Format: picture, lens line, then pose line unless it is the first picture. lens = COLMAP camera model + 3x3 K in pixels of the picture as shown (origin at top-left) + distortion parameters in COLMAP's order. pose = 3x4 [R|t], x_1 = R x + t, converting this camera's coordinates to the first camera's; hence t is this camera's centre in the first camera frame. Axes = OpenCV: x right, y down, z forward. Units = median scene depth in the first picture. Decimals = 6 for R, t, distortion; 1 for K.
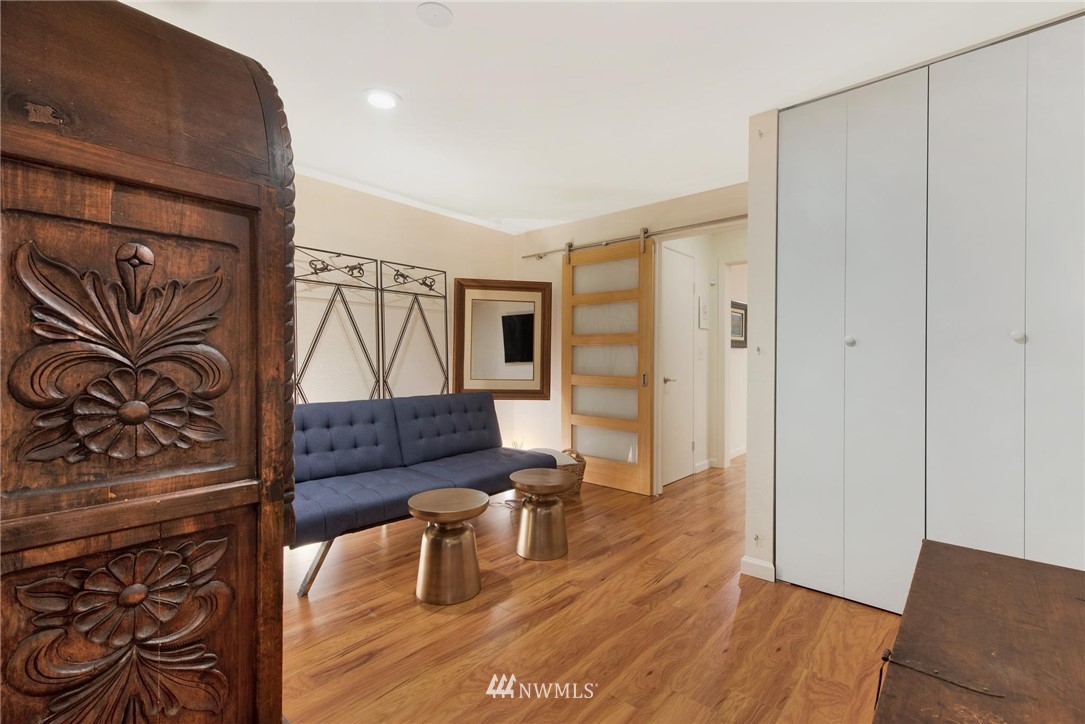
lens RADIAL K [[490.9, 0, 547.5], [0, 490.9, 365.1], [0, 0, 1]] dist [-0.001696, -0.000363]
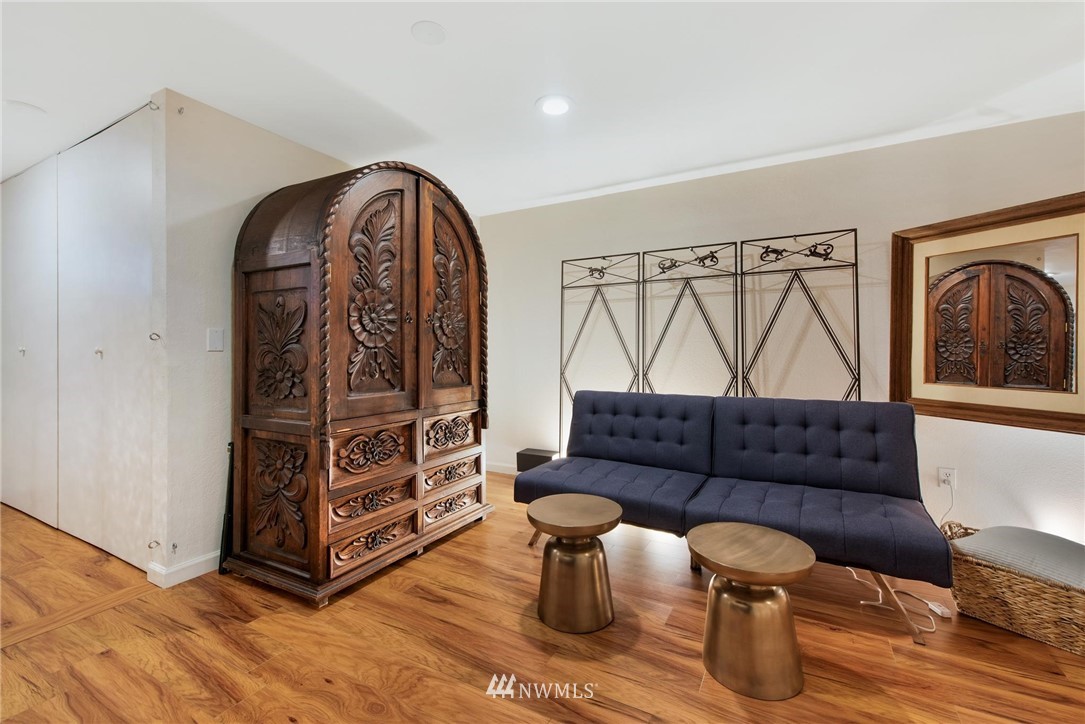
lens RADIAL K [[431.0, 0, 544.1], [0, 431.0, 356.4], [0, 0, 1]] dist [-0.000252, -0.000175]
pose [[0.222553, 0.000857, -0.974920, 0.354804], [-0.009759, 0.999951, -0.001348, -0.000485], [0.974872, 0.009814, 0.222550, 0.500027]]
